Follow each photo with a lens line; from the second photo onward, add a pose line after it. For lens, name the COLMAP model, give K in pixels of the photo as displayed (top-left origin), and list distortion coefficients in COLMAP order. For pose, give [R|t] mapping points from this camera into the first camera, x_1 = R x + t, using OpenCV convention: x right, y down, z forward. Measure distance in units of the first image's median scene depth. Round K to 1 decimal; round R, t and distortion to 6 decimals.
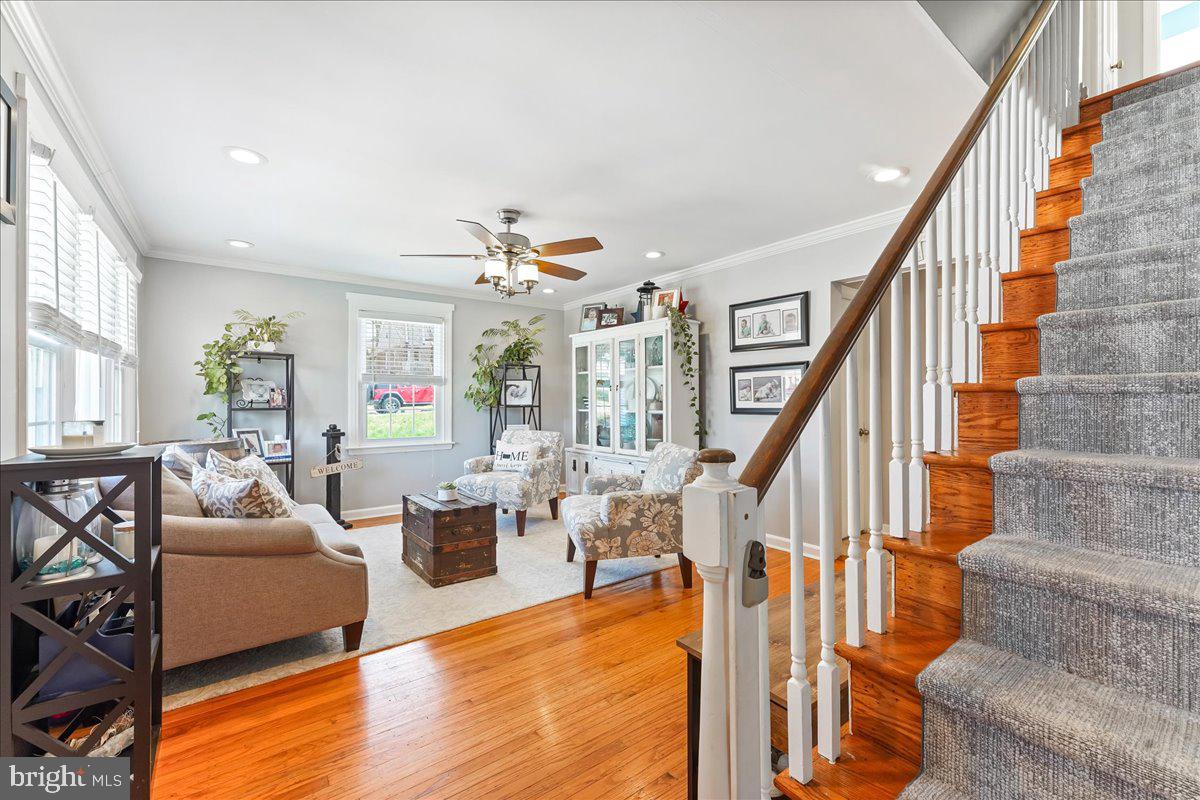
lens RADIAL K [[496.6, 0, 604.8], [0, 496.6, 401.9], [0, 0, 1]] dist [0.000110, -0.000152]
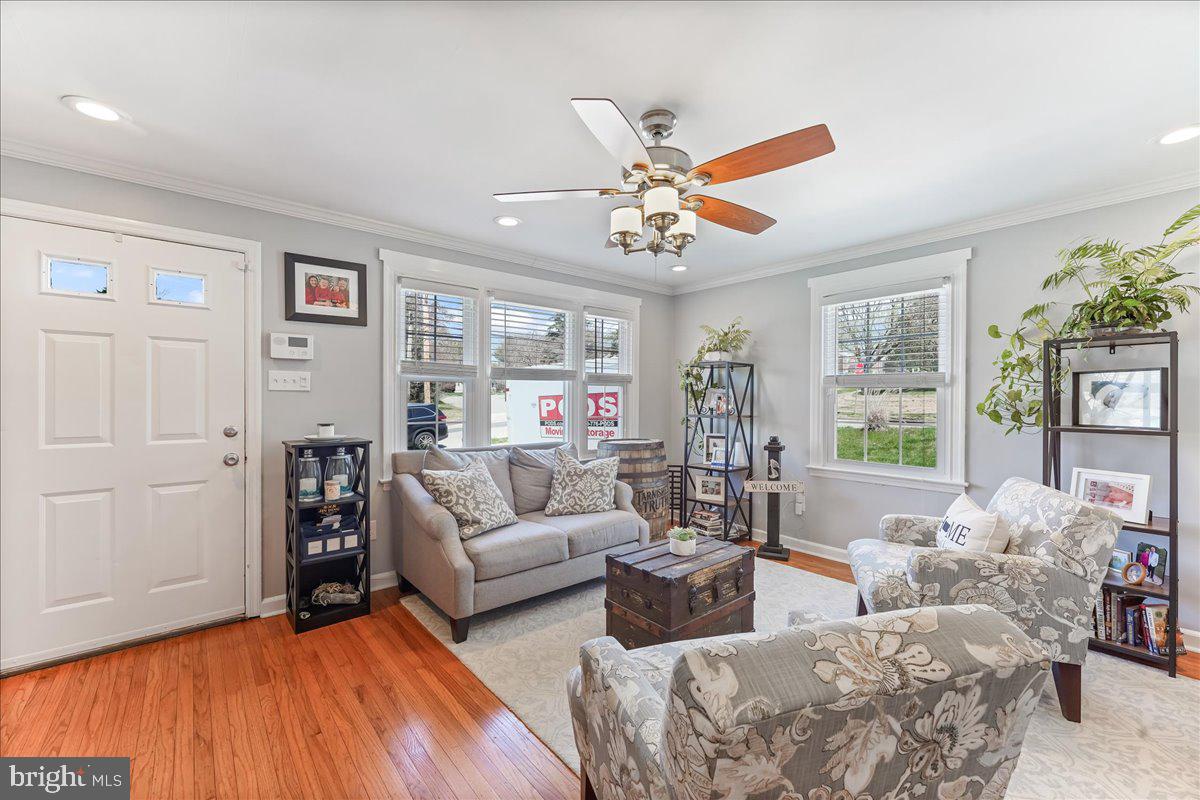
lens RADIAL K [[496.6, 0, 601.4], [0, 496.6, 396.1], [0, 0, 1]] dist [0.000110, -0.000152]
pose [[0.053878, 0.006668, -0.998525, 0.342264], [0.002119, 0.999975, 0.006792, -0.036104], [0.998545, -0.002482, 0.053863, 0.708191]]
